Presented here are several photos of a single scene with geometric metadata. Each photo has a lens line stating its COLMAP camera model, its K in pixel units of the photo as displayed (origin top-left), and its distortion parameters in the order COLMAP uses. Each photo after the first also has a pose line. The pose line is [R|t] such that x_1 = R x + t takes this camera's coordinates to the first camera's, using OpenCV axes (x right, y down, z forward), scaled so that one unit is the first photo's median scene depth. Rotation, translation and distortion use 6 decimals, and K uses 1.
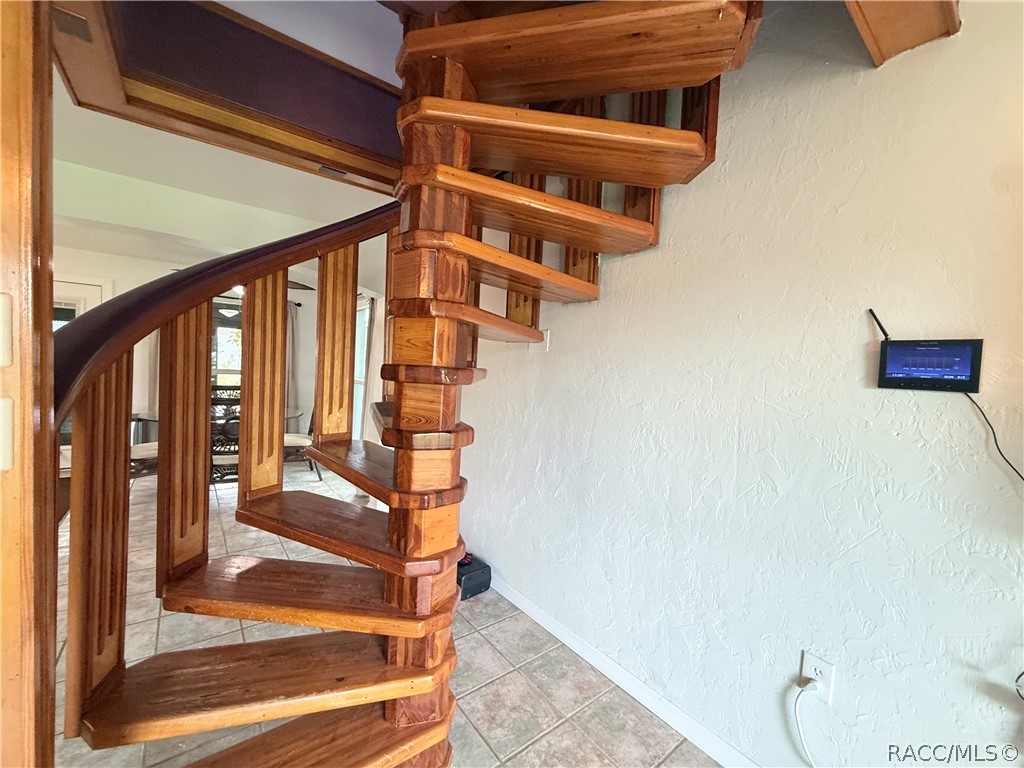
lens RADIAL K [[415.7, 0, 512.0], [0, 415.7, 384.0], [0, 0, 1]] dist [-0.000284, -0.000494]
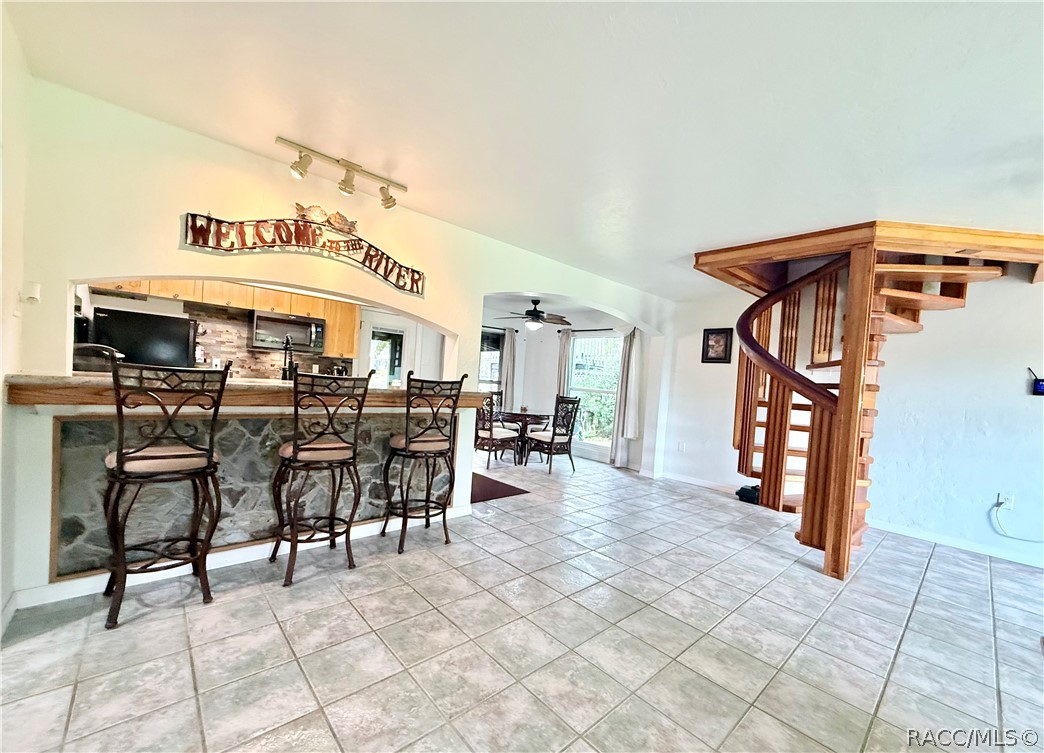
lens RADIAL K [[447.1, 0, 501.0], [0, 447.1, 389.4], [0, 0, 1]] dist [-0.000494, -0.000181]
pose [[0.999887, 0.009867, 0.011379, -2.472365], [-0.009801, 0.999935, -0.005834, 0.020235], [-0.011436, 0.005721, 0.999918, -1.792738]]
